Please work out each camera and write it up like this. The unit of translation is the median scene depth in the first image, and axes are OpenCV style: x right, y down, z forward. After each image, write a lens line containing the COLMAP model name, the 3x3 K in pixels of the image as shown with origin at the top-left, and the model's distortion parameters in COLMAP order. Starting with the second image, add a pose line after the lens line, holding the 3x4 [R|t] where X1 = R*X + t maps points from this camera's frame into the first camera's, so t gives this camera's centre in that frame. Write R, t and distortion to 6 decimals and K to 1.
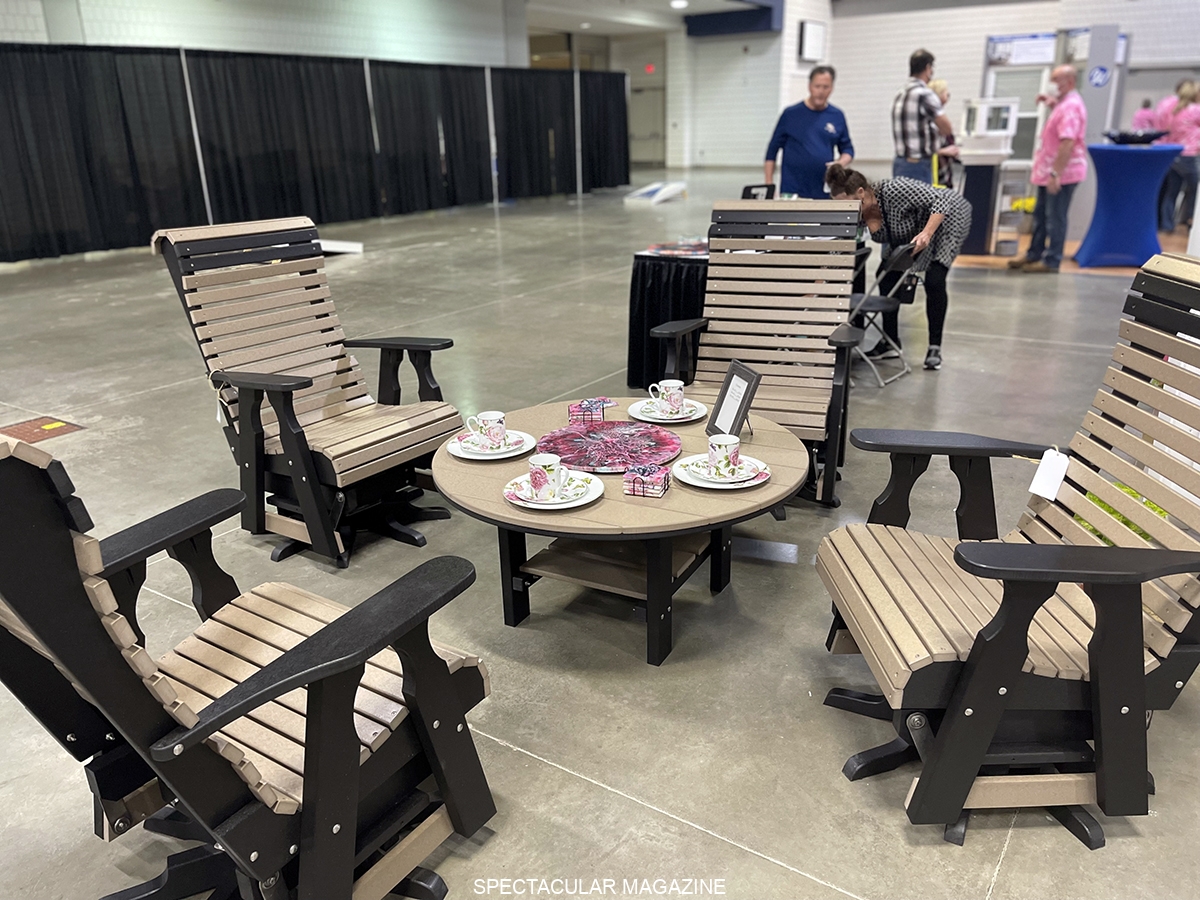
lens RADIAL K [[905.1, 0, 601.0], [0, 905.1, 449.1], [0, 0, 1]] dist [0.058222, -0.084126]
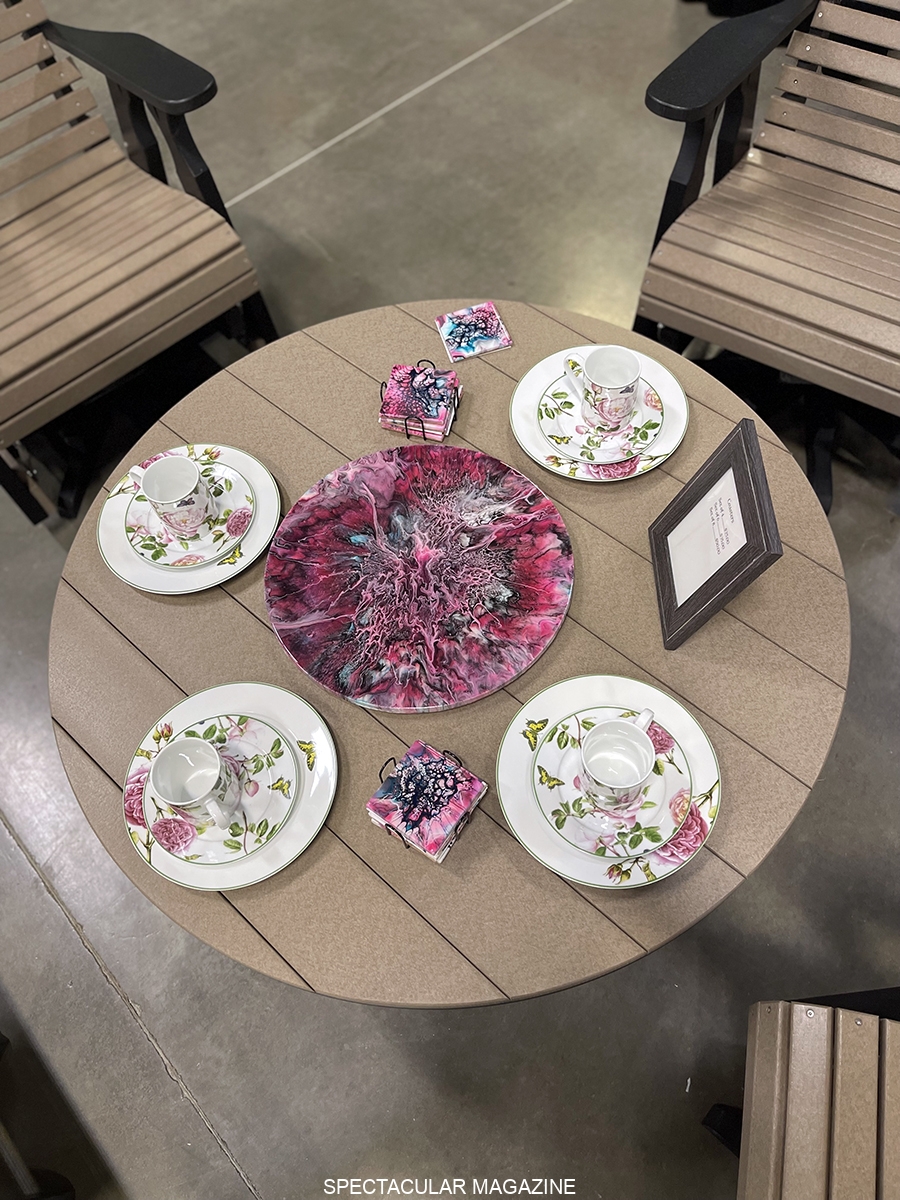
lens RADIAL K [[905.1, 0, 448.0], [0, 905.1, 600.7], [0, 0, 1]] dist [0.058222, -0.084126]
pose [[0.968508, 0.188970, -0.162117, 0.100431], [-0.036905, 0.752884, 0.657117, -0.293616], [0.246231, -0.630441, 0.736149, 0.633833]]
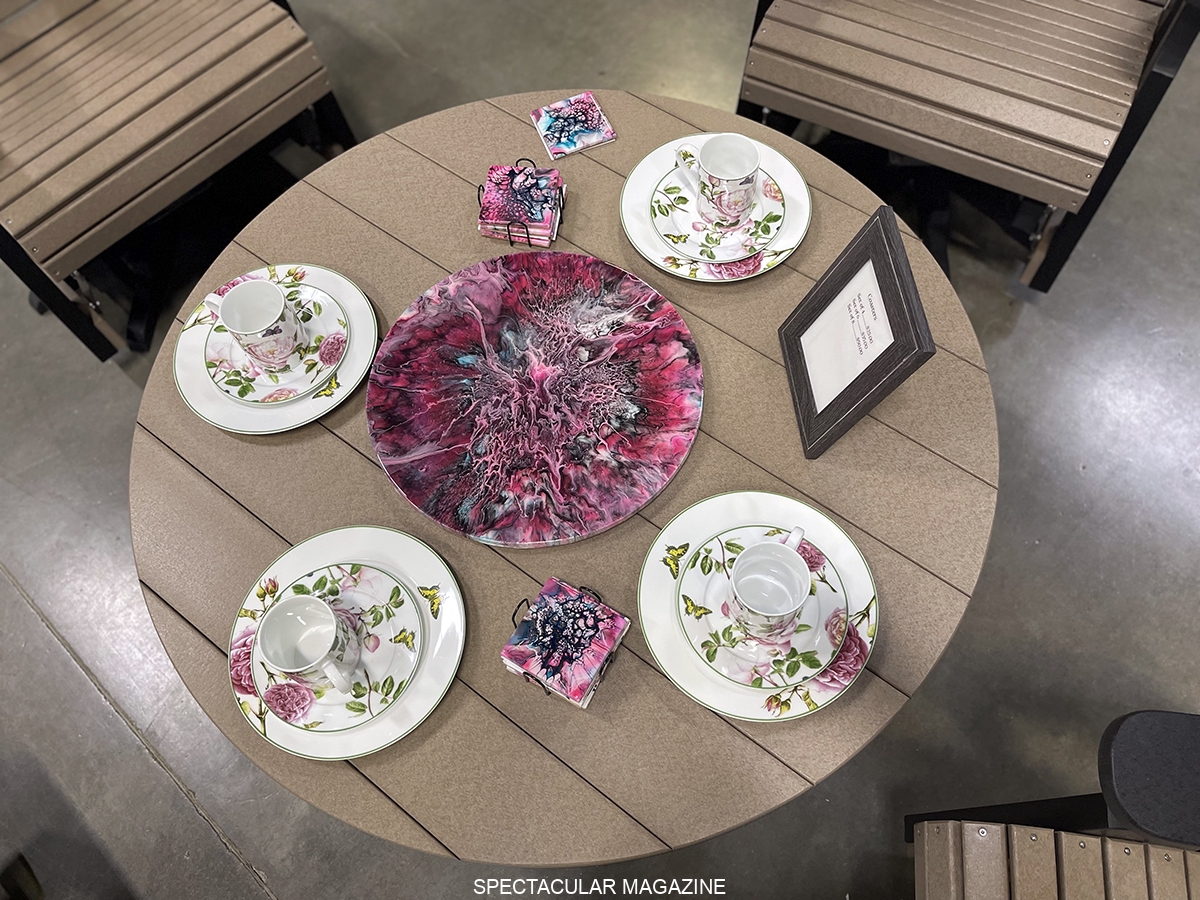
lens RADIAL K [[905.1, 0, 598.3], [0, 905.1, 443.9], [0, 0, 1]] dist [0.058222, -0.084126]
pose [[0.986886, 0.130740, -0.094677, 0.080826], [-0.029834, 0.724145, 0.689002, -0.276947], [0.158640, -0.677141, 0.718549, 0.661892]]
